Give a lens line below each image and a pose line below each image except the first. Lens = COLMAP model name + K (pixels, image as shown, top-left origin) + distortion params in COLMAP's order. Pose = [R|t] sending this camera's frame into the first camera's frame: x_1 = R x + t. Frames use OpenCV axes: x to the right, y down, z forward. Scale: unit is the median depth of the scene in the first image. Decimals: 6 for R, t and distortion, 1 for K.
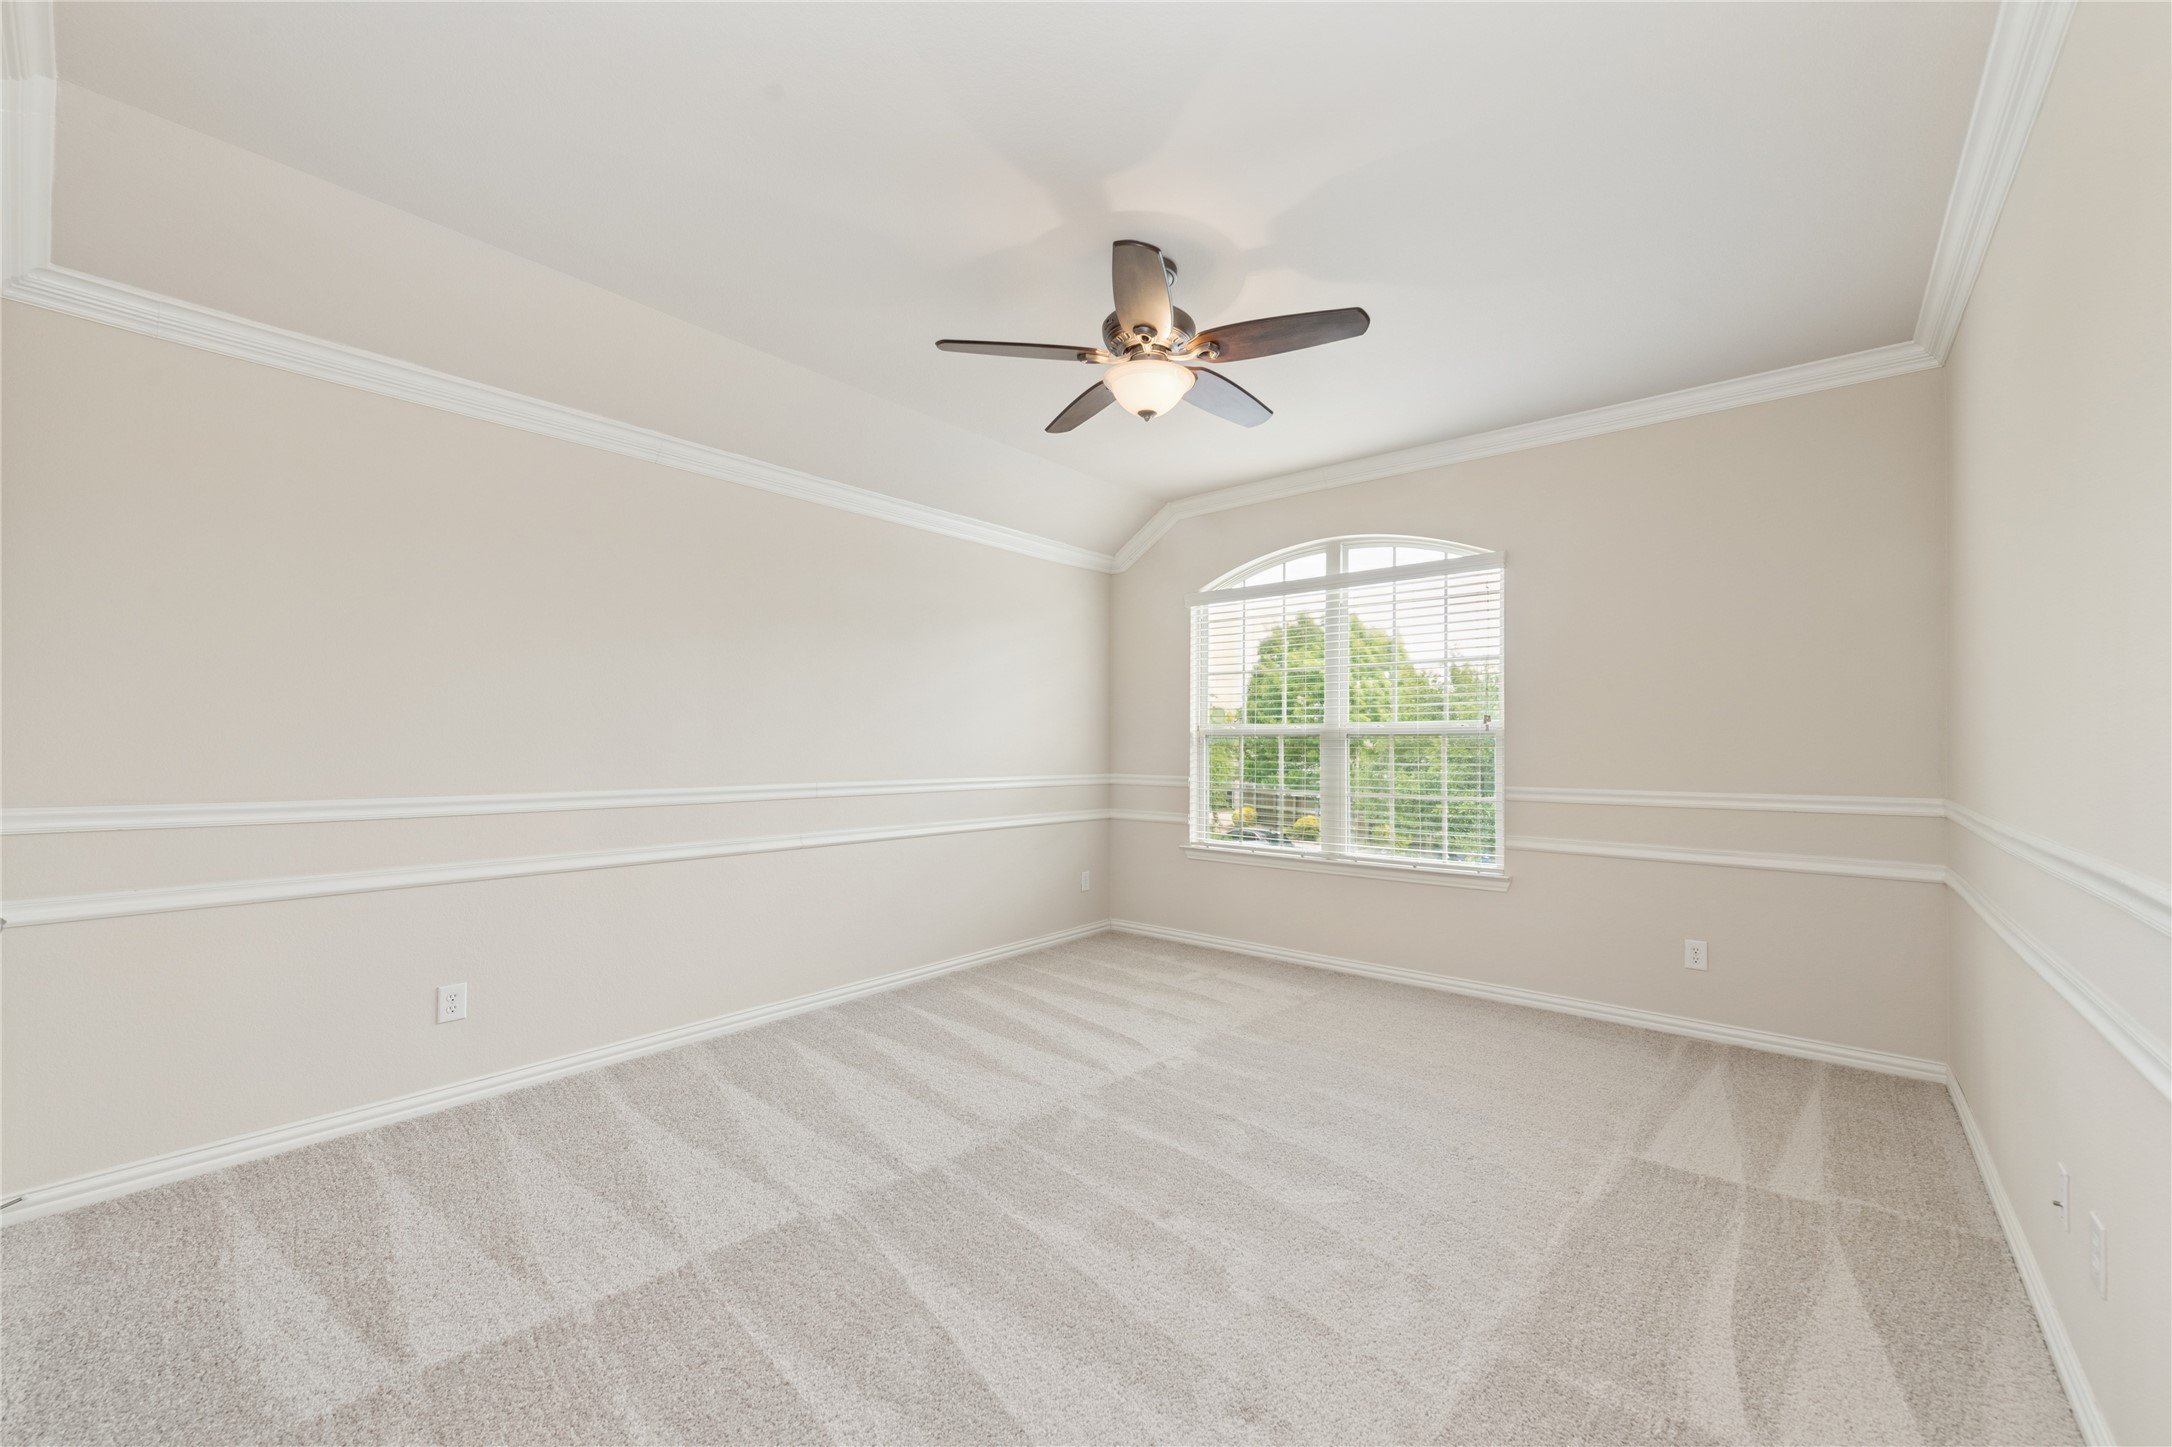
lens RADIAL K [[854.6, 0, 1086.0], [0, 854.6, 723.5], [0, 0, 1]] dist [0.000783, -0.000591]
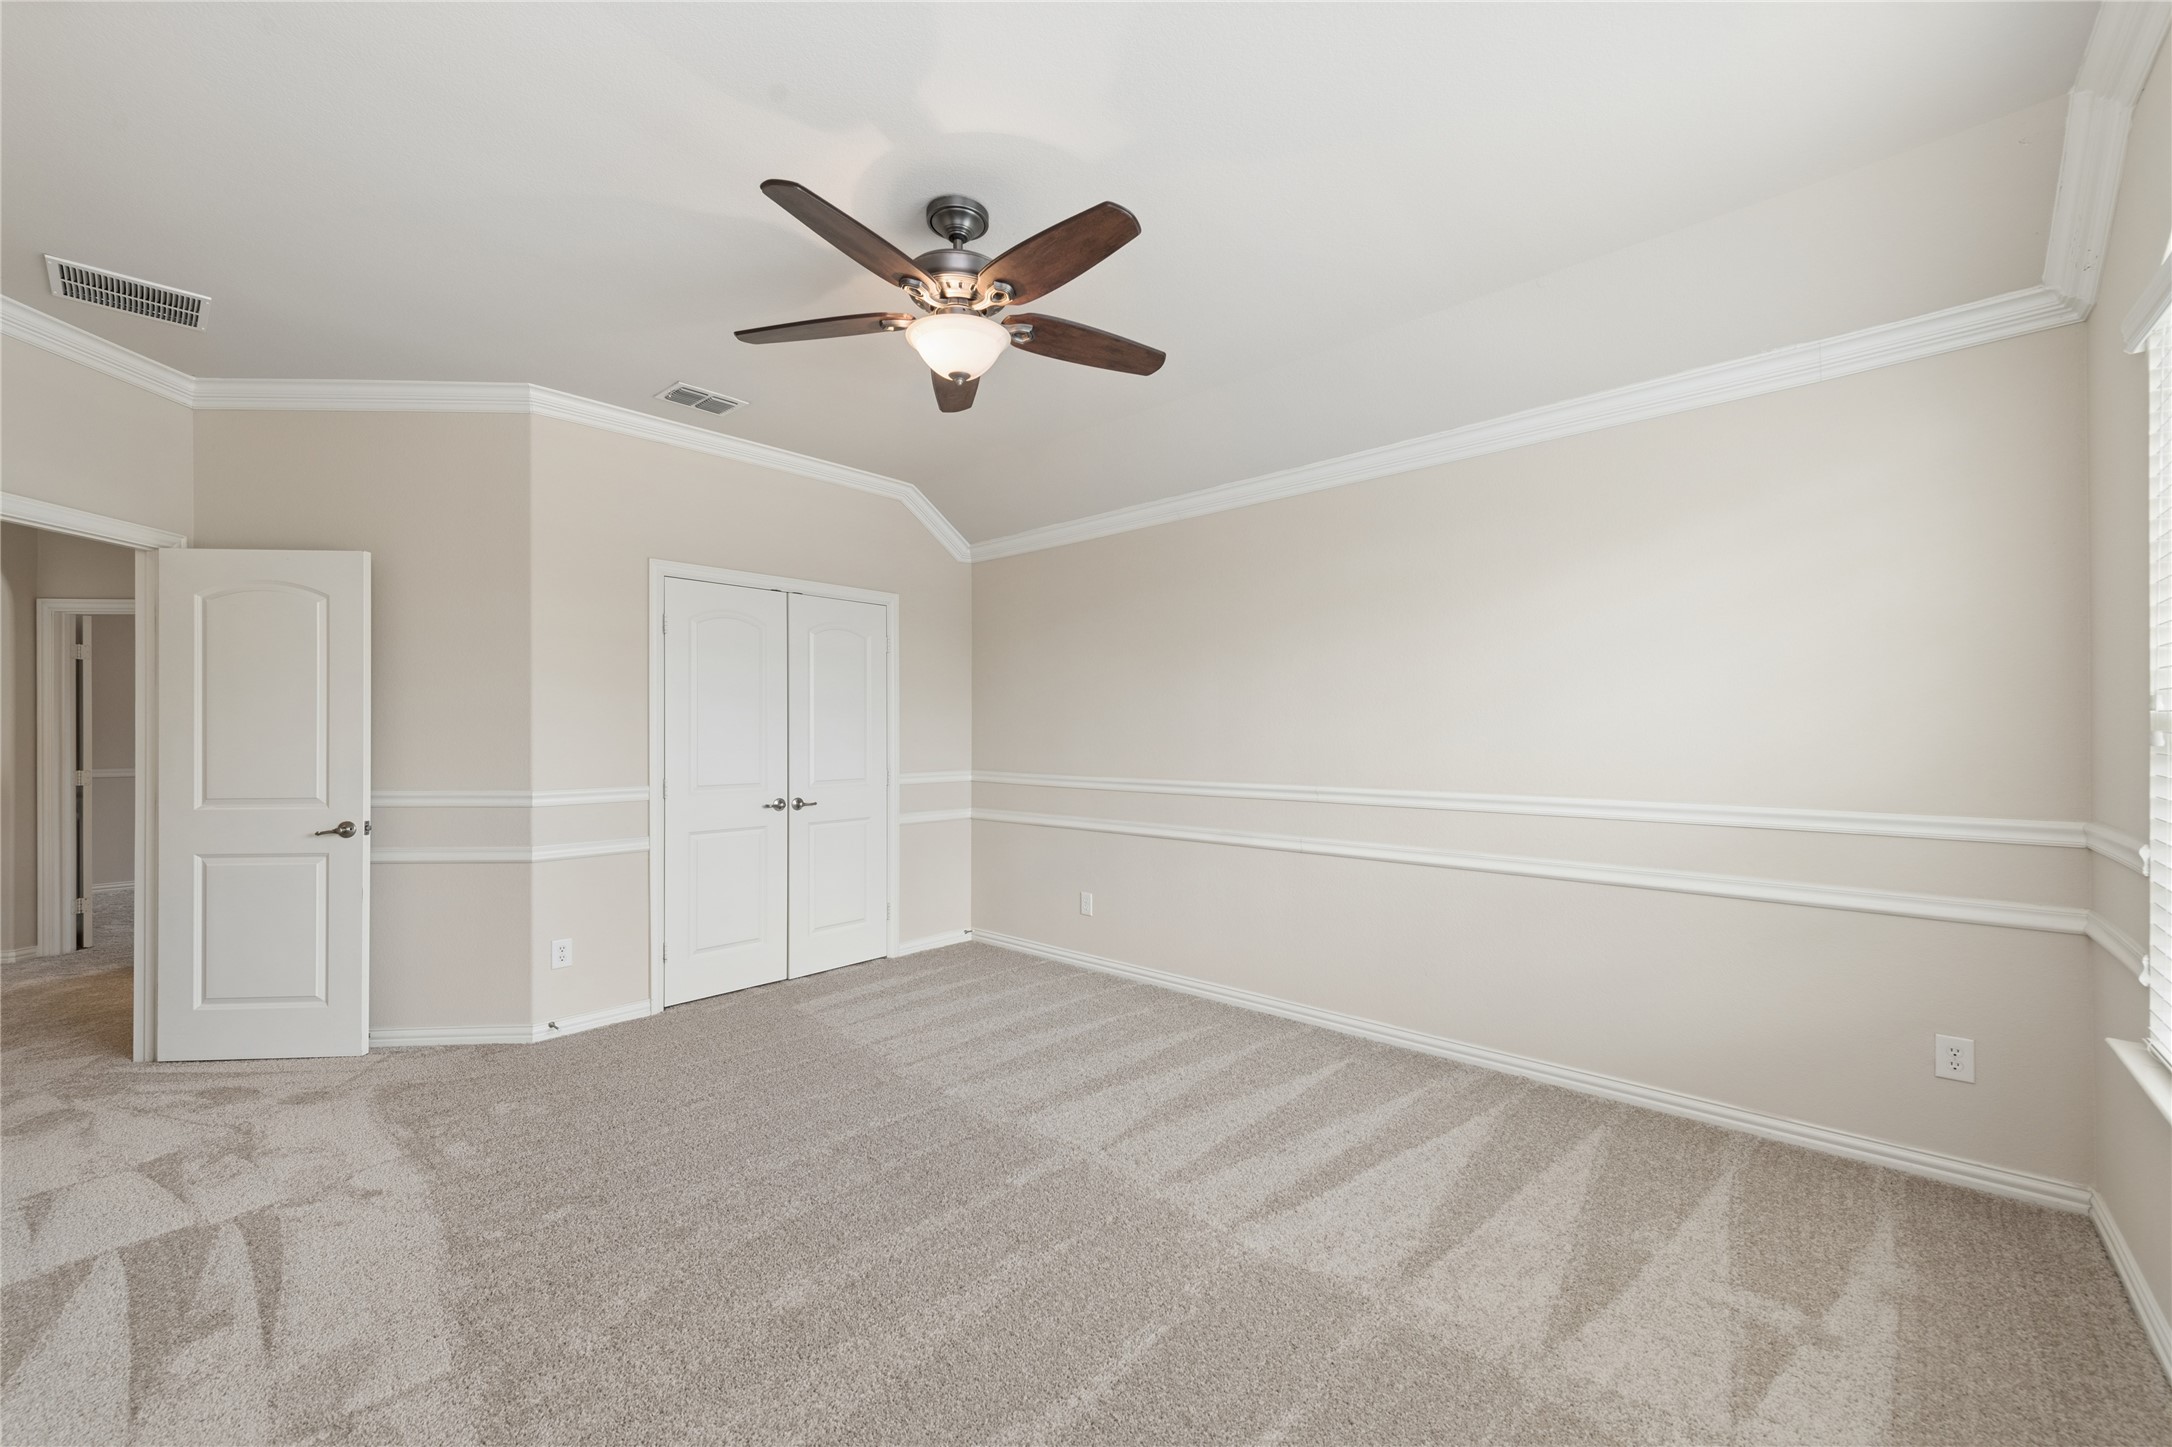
lens RADIAL K [[854.6, 0, 1086.0], [0, 854.6, 723.5], [0, 0, 1]] dist [0.000783, -0.000591]
pose [[-0.041258, -0.018993, -0.998968, 0.742239], [0.023602, 0.999522, -0.019979, 0.015369], [0.998870, -0.024402, -0.040790, 0.915505]]
